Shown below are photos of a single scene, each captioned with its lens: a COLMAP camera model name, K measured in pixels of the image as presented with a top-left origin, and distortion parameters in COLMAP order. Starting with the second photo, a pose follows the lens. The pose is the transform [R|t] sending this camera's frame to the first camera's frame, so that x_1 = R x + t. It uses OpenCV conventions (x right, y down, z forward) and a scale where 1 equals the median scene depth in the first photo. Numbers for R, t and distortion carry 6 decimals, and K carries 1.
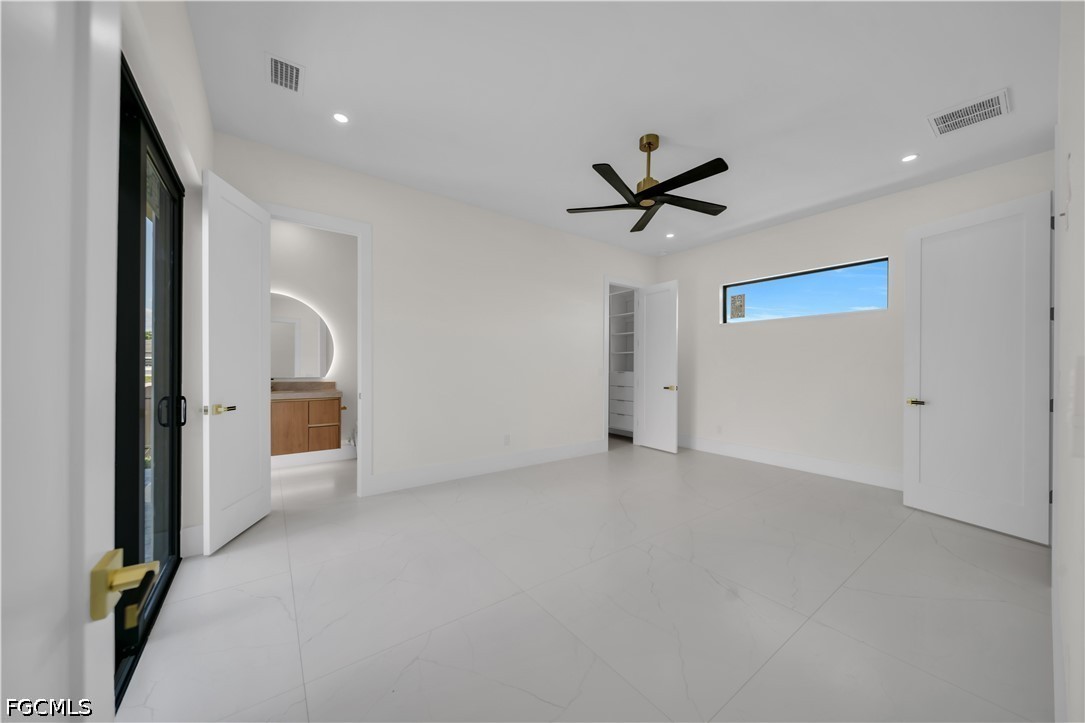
lens RADIAL K [[374.8, 0, 547.6], [0, 374.8, 364.3], [0, 0, 1]] dist [-0.001733, 0.000730]
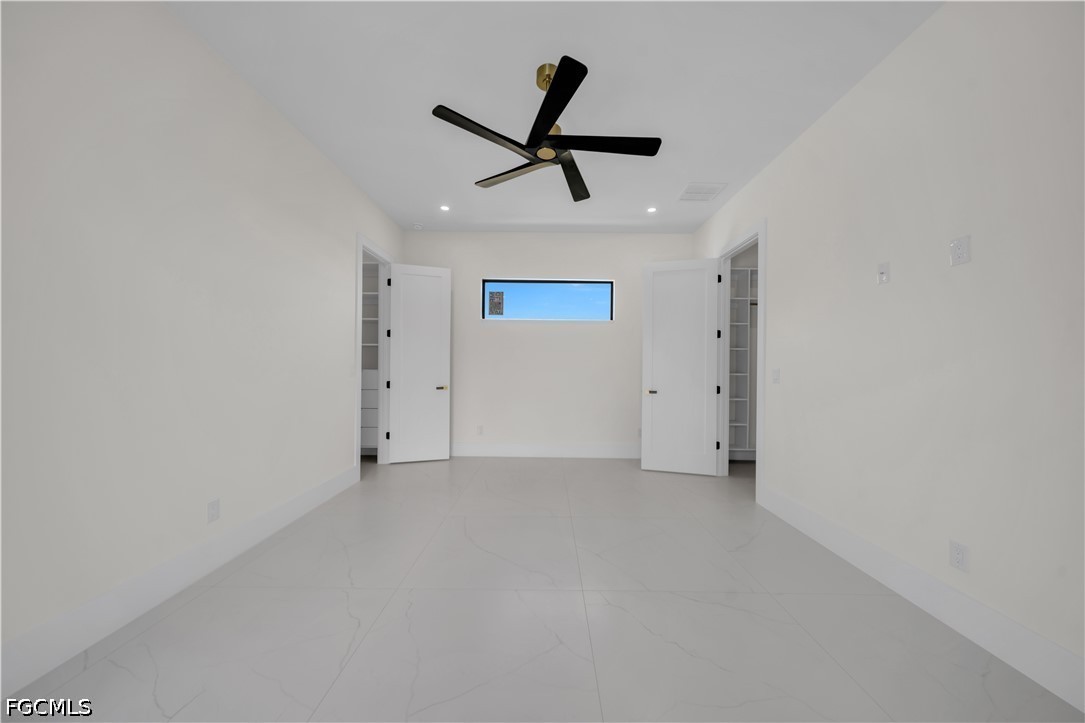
lens RADIAL K [[374.8, 0, 541.9], [0, 374.8, 366.6], [0, 0, 1]] dist [-0.001733, 0.000730]
pose [[0.603870, 0.000466, 0.797083, -0.204899], [-0.013337, 0.999866, 0.009520, 0.001433], [-0.796971, -0.016379, 0.603795, 0.302928]]
